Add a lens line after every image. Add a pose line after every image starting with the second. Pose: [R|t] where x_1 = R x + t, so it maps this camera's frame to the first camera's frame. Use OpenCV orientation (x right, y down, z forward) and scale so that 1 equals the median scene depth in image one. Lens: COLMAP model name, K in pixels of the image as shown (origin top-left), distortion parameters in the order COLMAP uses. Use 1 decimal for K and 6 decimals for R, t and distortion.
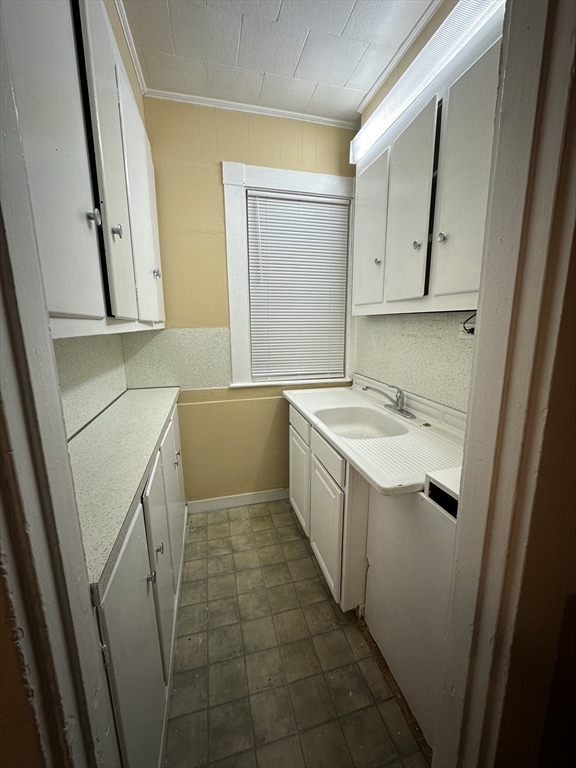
lens RADIAL K [[306.1, 0, 287.6], [0, 306.1, 381.7], [0, 0, 1]] dist [-0.004740, 0.000451]
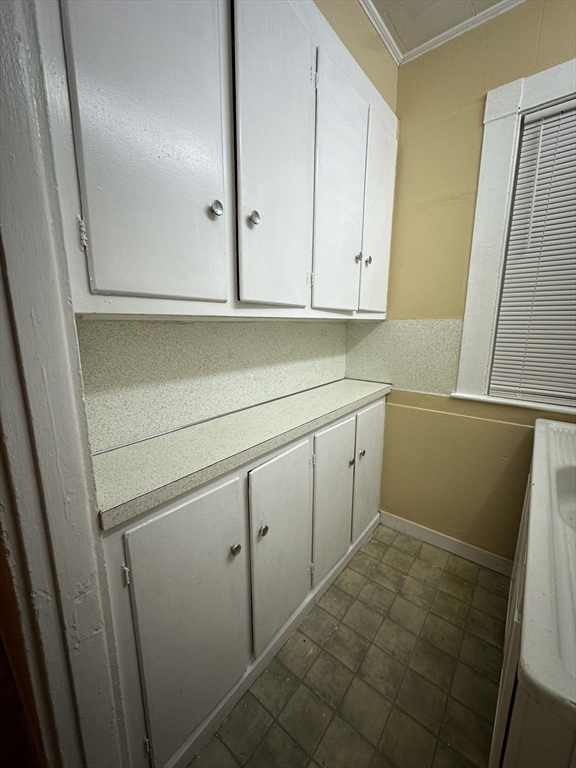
lens RADIAL K [[306.1, 0, 286.4], [0, 306.1, 381.7], [0, 0, 1]] dist [-0.004740, 0.000451]
pose [[0.593179, 0.162255, -0.788550, 0.186055], [-0.156592, 0.984026, 0.084682, -0.020400], [0.789694, 0.073249, 0.609112, 0.214630]]
